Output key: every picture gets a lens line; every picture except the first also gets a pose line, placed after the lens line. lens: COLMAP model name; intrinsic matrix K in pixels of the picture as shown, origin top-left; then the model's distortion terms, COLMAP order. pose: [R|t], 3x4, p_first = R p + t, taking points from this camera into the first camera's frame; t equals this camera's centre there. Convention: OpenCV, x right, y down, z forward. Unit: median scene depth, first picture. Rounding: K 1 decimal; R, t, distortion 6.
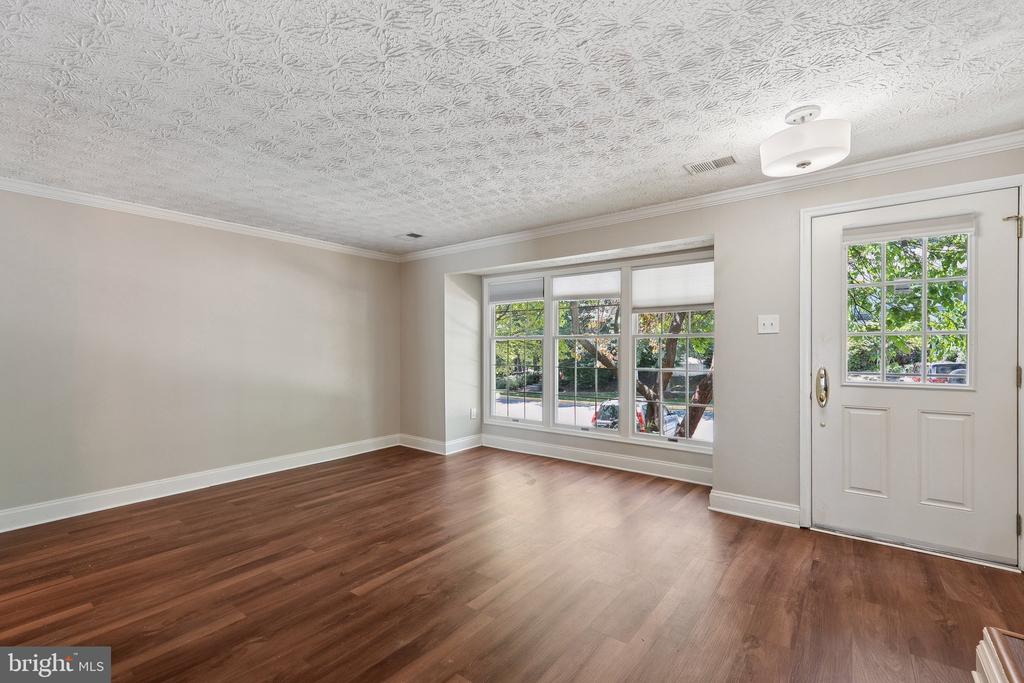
lens RADIAL K [[445.7, 0, 511.0], [0, 445.7, 347.4], [0, 0, 1]] dist [0.002971, 0.000274]
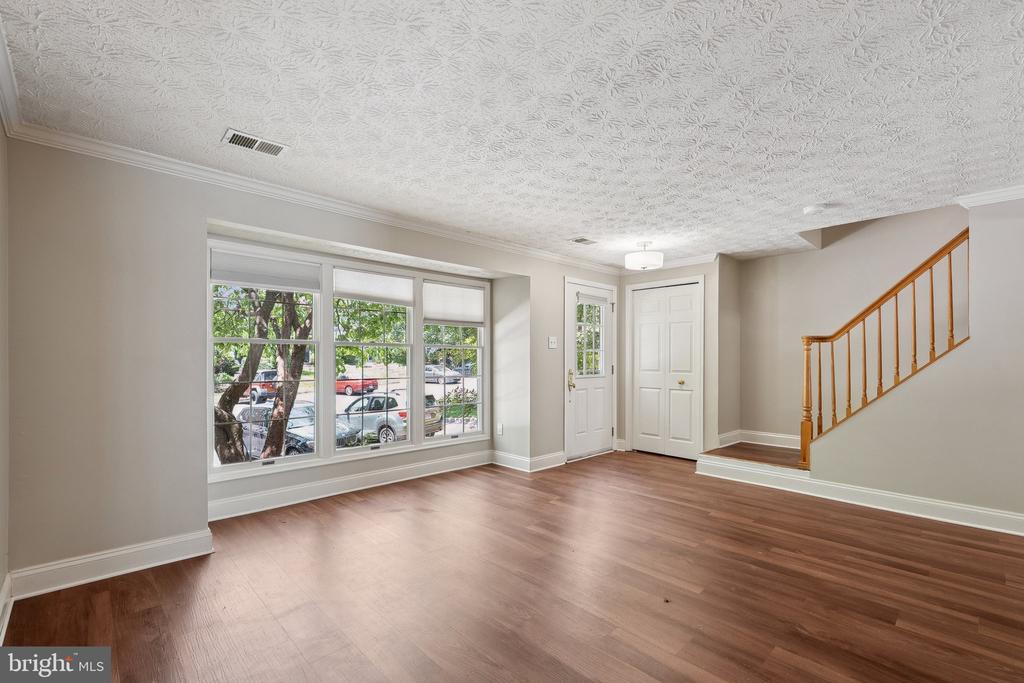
lens RADIAL K [[451.6, 0, 512.5], [0, 451.6, 352.0], [0, 0, 1]] dist [0.017652, -0.000052]
pose [[0.149734, 0.020326, 0.988517, -0.949480], [-0.002933, 0.999793, -0.020114, 0.013329], [-0.988722, 0.000113, 0.149762, 0.821218]]
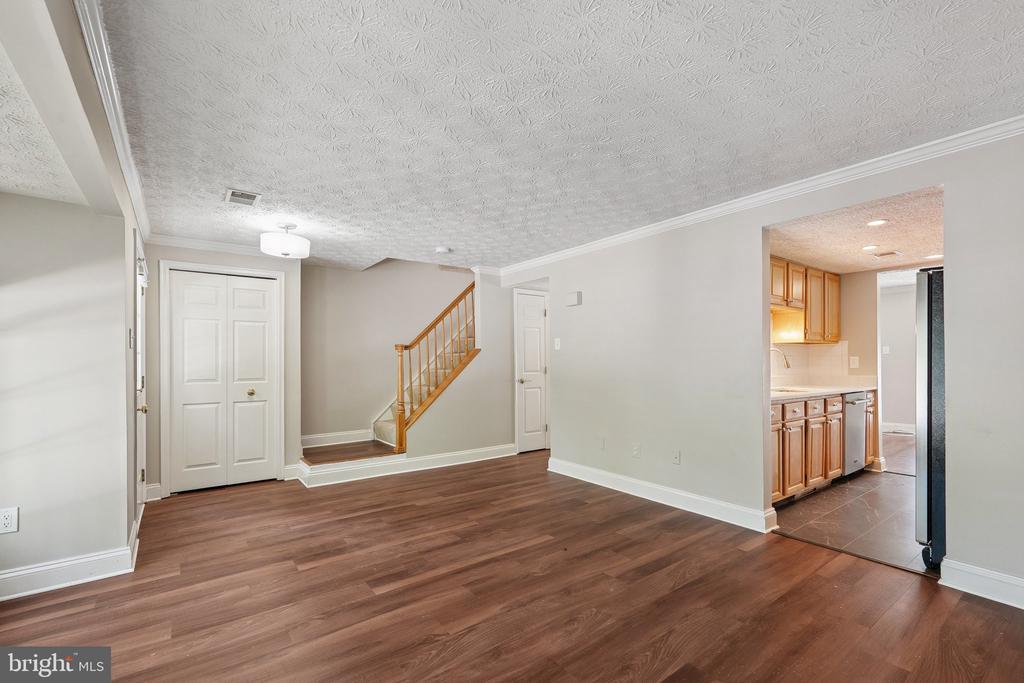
lens RADIAL K [[449.8, 0, 510.4], [0, 449.8, 361.4], [0, 0, 1]] dist [0.004303, 0.000334]
pose [[-0.961217, 0.011931, 0.275536, -0.400971], [0.011665, 0.999929, -0.002606, 0.006852], [-0.275547, 0.000709, -0.961287, 1.533959]]
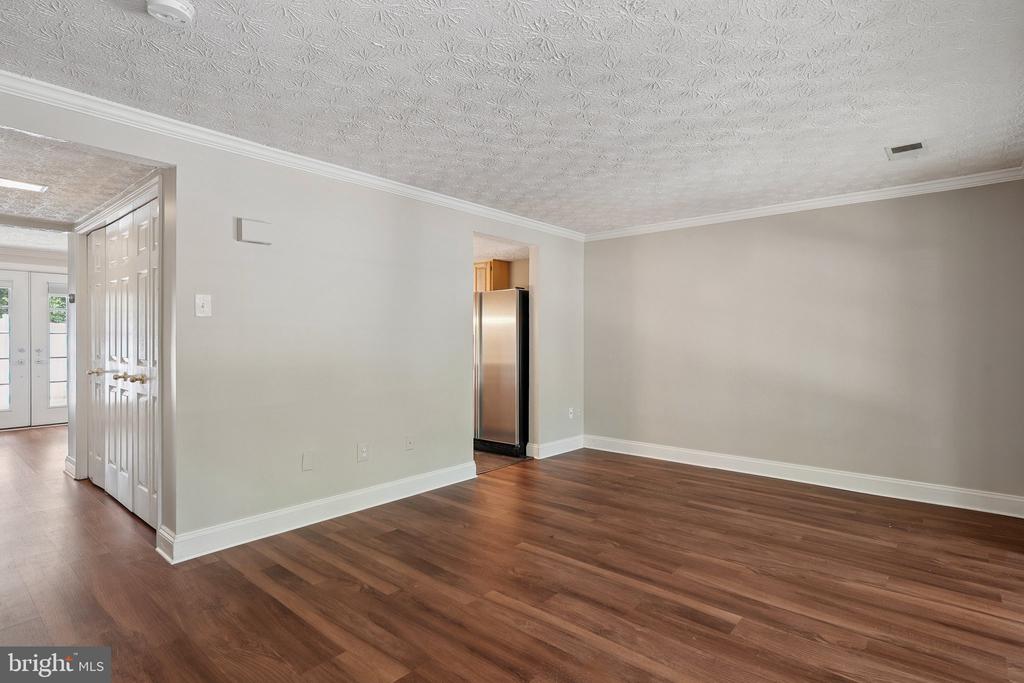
lens RADIAL K [[515.5, 0, 508.3], [0, 515.5, 341.6], [0, 0, 1]] dist [-0.001413, 0.000759]
pose [[-0.061685, 0.008733, -0.998057, 0.647965], [0.000177, 0.999962, 0.008739, 0.003227], [0.998096, 0.000363, -0.061684, 0.680880]]
